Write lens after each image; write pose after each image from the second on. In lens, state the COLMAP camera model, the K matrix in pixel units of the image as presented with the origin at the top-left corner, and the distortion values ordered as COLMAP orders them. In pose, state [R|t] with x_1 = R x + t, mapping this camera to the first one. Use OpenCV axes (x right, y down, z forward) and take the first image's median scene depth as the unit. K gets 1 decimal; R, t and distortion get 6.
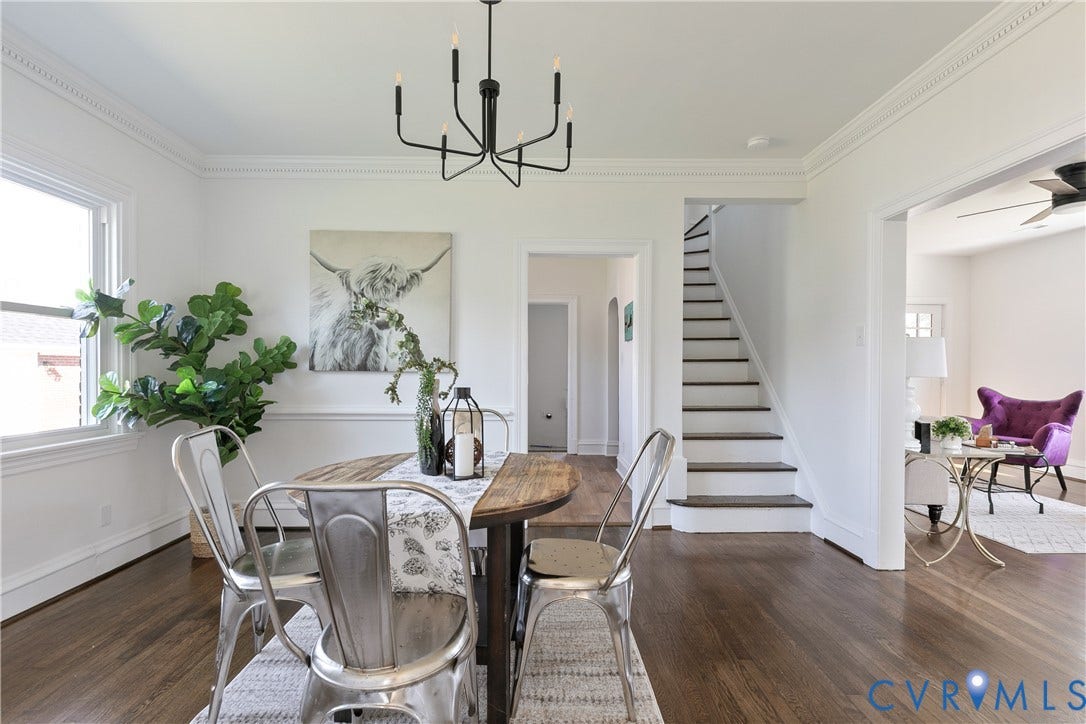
lens RADIAL K [[498.4, 0, 537.0], [0, 498.4, 365.3], [0, 0, 1]] dist [0.001422, 0.000034]
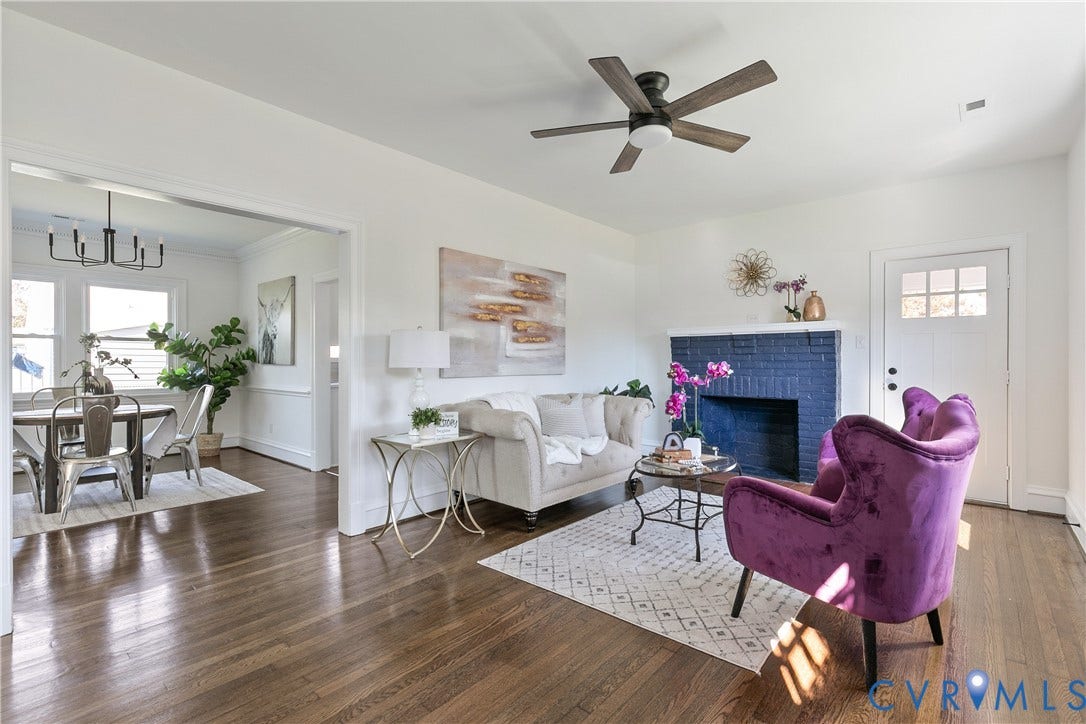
lens RADIAL K [[498.4, 0, 537.0], [0, 498.4, 365.3], [0, 0, 1]] dist [0.001422, 0.000034]
pose [[0.737819, -0.004725, -0.674982, 1.347854], [0.010581, 0.999934, 0.004566, 0.015035], [0.674915, -0.010511, 0.737820, 0.355553]]
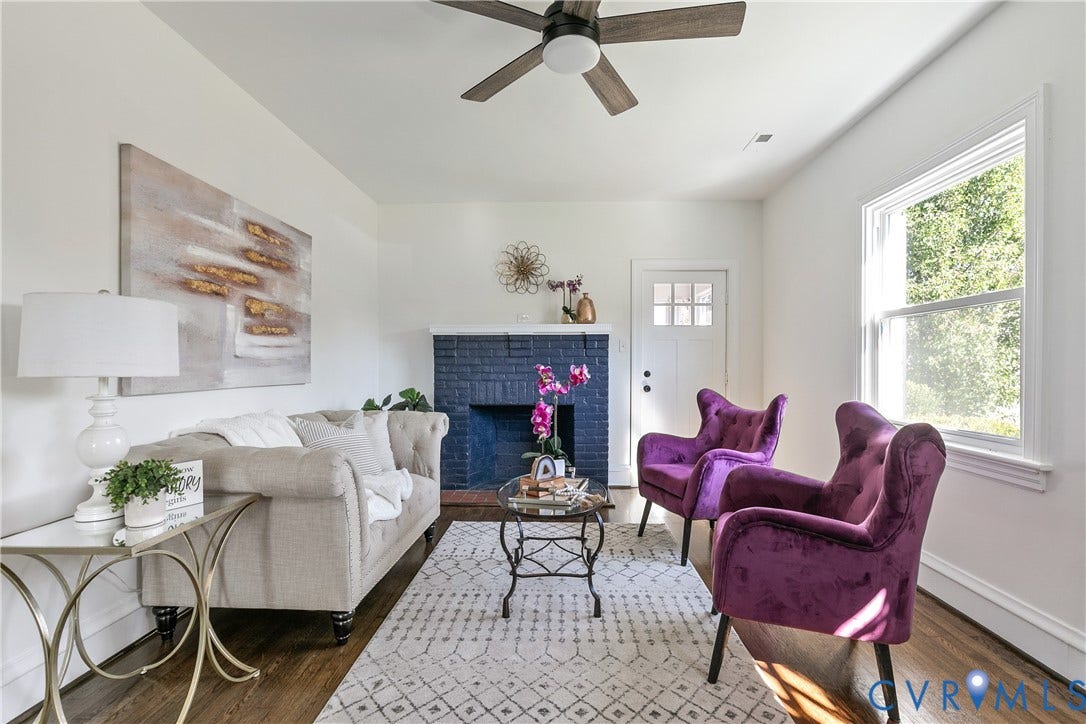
lens RADIAL K [[543.5, 0, 589.7], [0, 543.5, 366.7], [0, 0, 1]] dist [-0.003995, -0.001296]
pose [[0.998864, -0.009747, -0.046639, 1.083355], [0.010057, 0.999929, 0.006403, 0.014250], [0.046573, -0.006865, 0.998891, 0.416070]]
